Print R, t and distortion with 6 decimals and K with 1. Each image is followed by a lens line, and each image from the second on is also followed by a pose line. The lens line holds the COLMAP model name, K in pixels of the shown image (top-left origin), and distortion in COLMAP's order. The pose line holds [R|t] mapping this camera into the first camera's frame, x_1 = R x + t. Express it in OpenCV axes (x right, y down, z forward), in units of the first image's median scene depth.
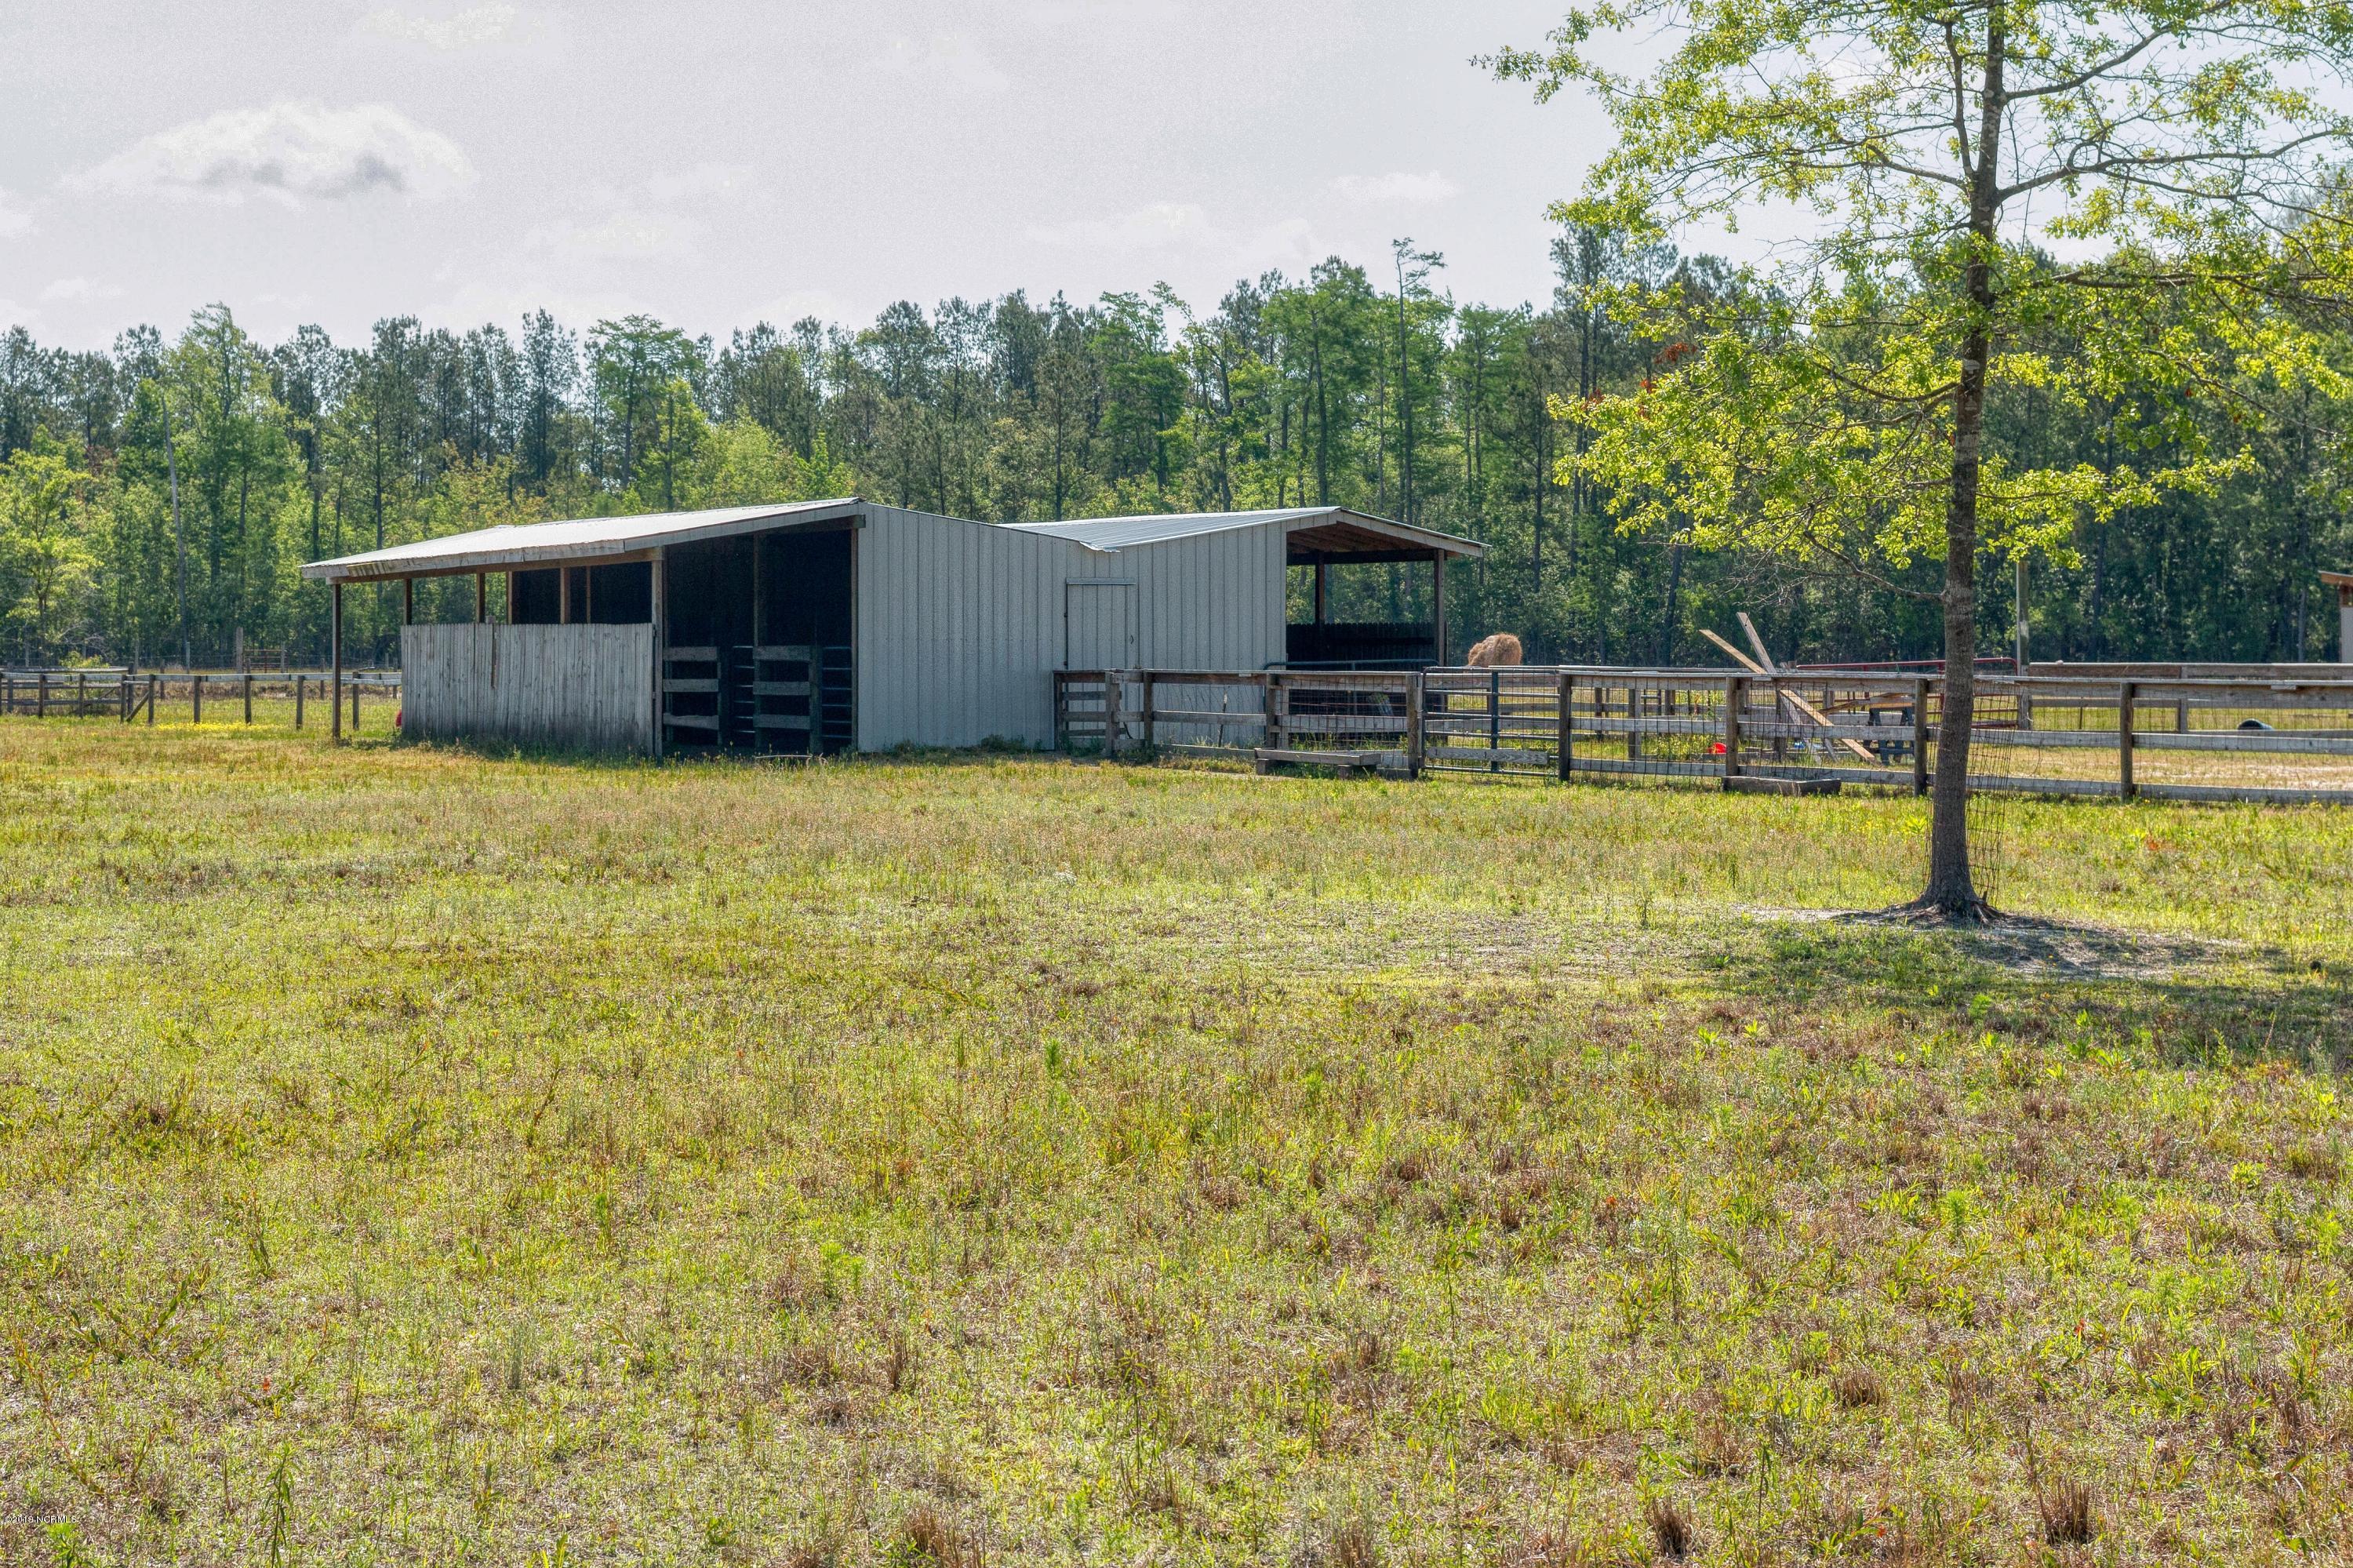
lens RADIAL K [[3819.3, 0, 1176.5], [0, 3819.3, 784.0], [0, 0, 1]] dist [-0.326536, -0.001662]
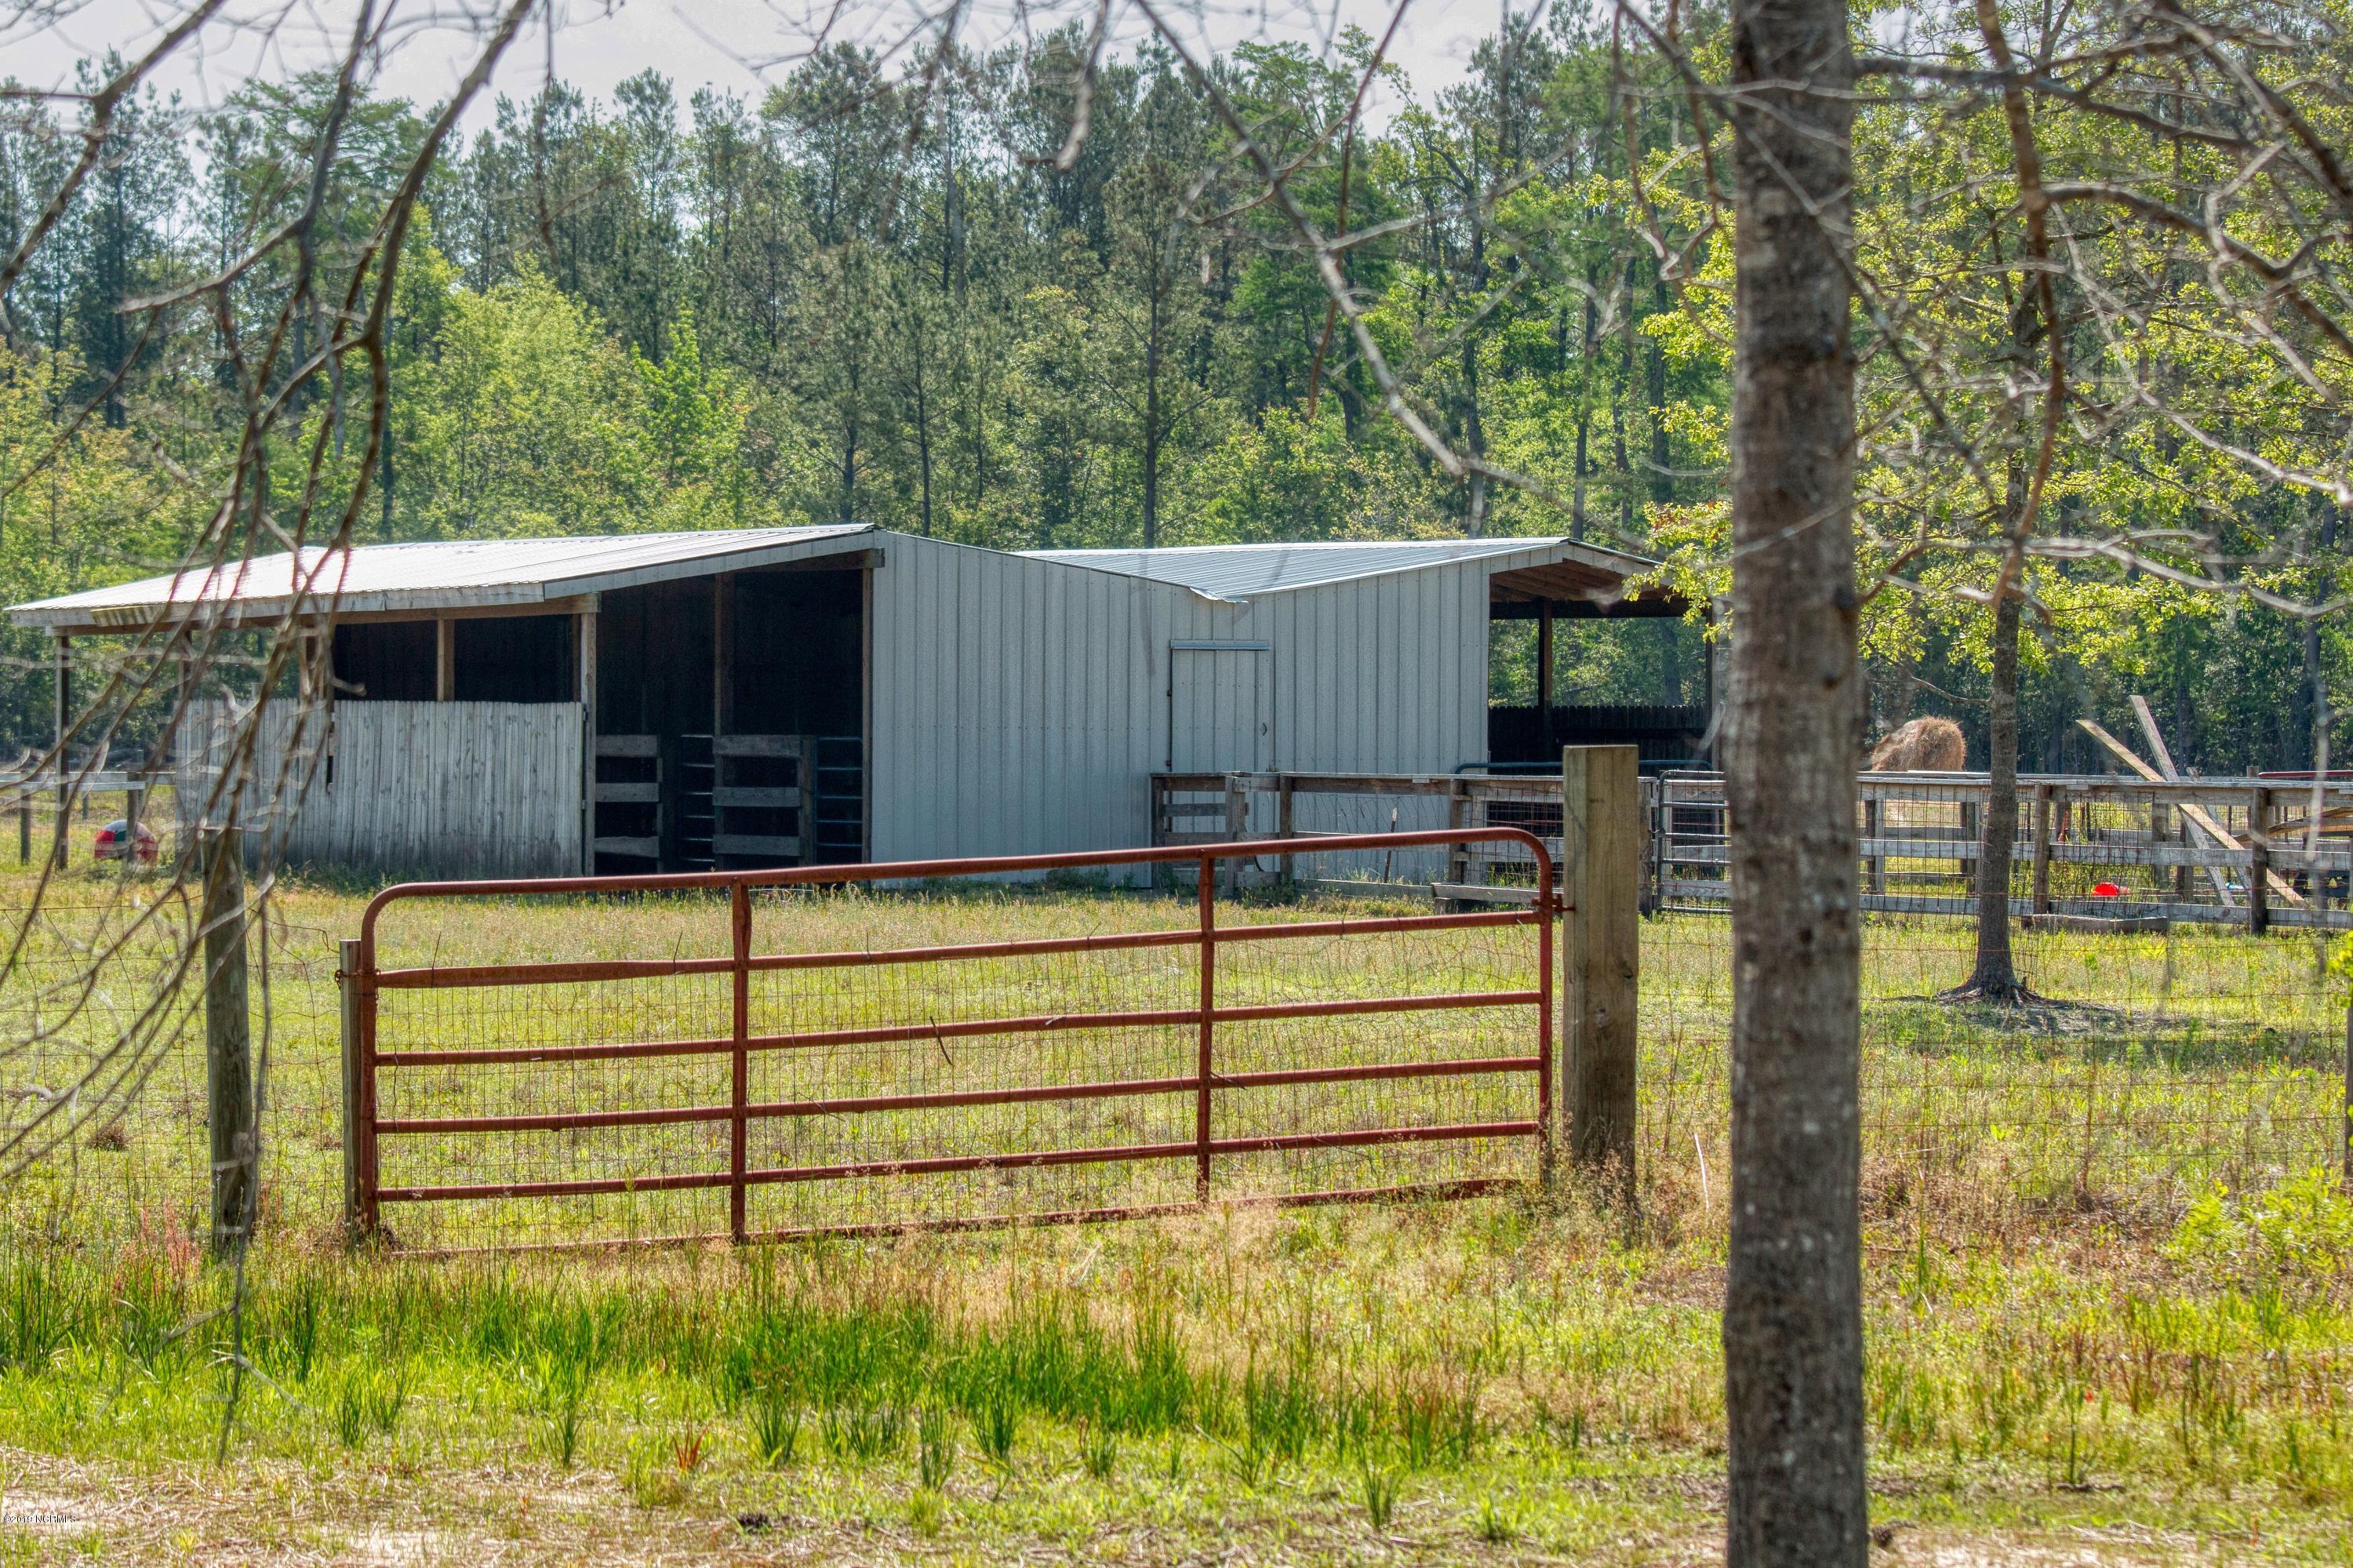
lens RADIAL K [[9223.9, 0, 1176.5], [0, 9223.9, 784.0], [0, 0, 1]] dist [-4.091249, 0.446552]
pose [[0.999620, 0.005401, -0.027014, 0.010728], [-0.006206, 0.999536, -0.029807, 0.013429], [0.026841, 0.029964, 0.999191, -0.408975]]
